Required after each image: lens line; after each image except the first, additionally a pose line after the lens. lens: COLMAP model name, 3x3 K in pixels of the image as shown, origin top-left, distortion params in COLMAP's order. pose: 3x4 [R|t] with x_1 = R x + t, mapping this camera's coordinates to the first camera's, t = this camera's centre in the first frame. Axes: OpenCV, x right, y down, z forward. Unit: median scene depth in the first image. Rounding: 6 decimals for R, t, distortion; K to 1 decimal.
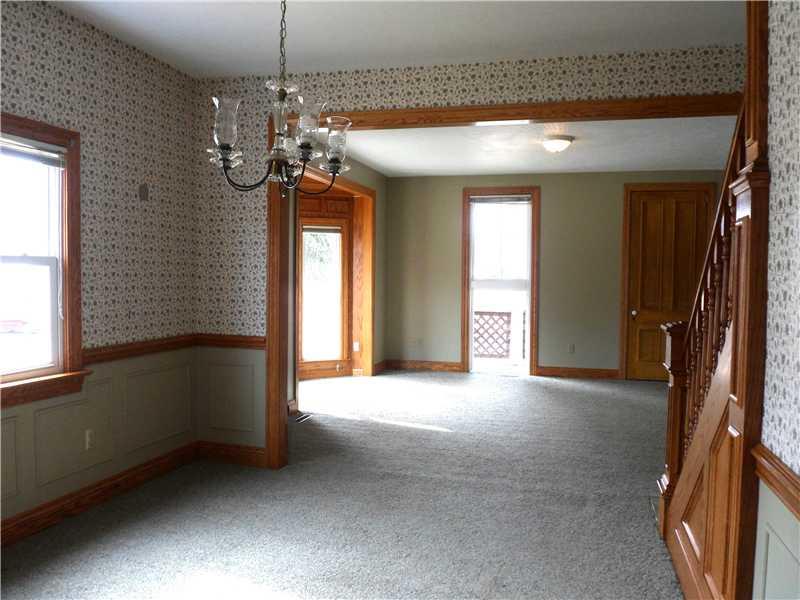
lens RADIAL K [[659.0, 0, 403.3], [0, 659.0, 304.9], [0, 0, 1]] dist [-0.025390, 0.000537]
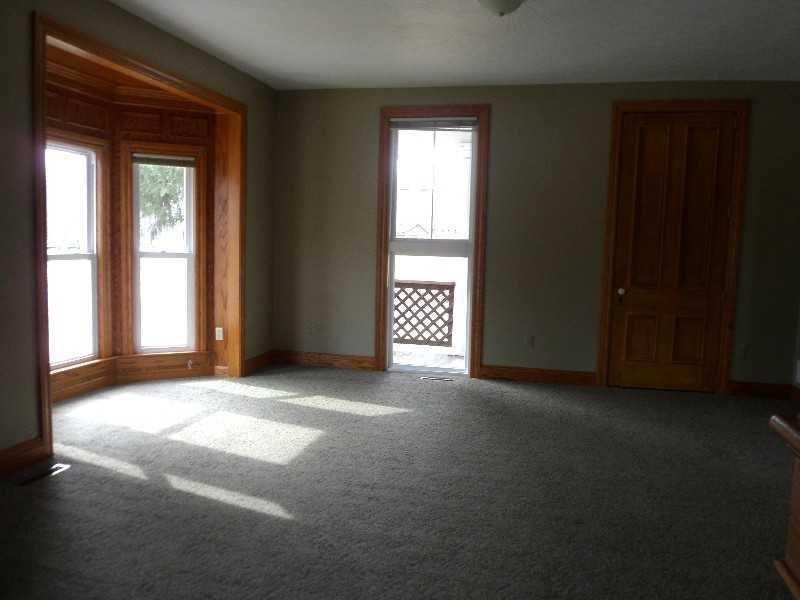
lens RADIAL K [[659.0, 0, 397.7], [0, 659.0, 296.3], [0, 0, 1]] dist [-0.025390, 0.000537]
pose [[0.999582, 0.015800, 0.024203, 0.098257], [-0.016851, 0.998896, 0.043859, -0.008959], [-0.023483, -0.044249, 0.998745, 0.310555]]
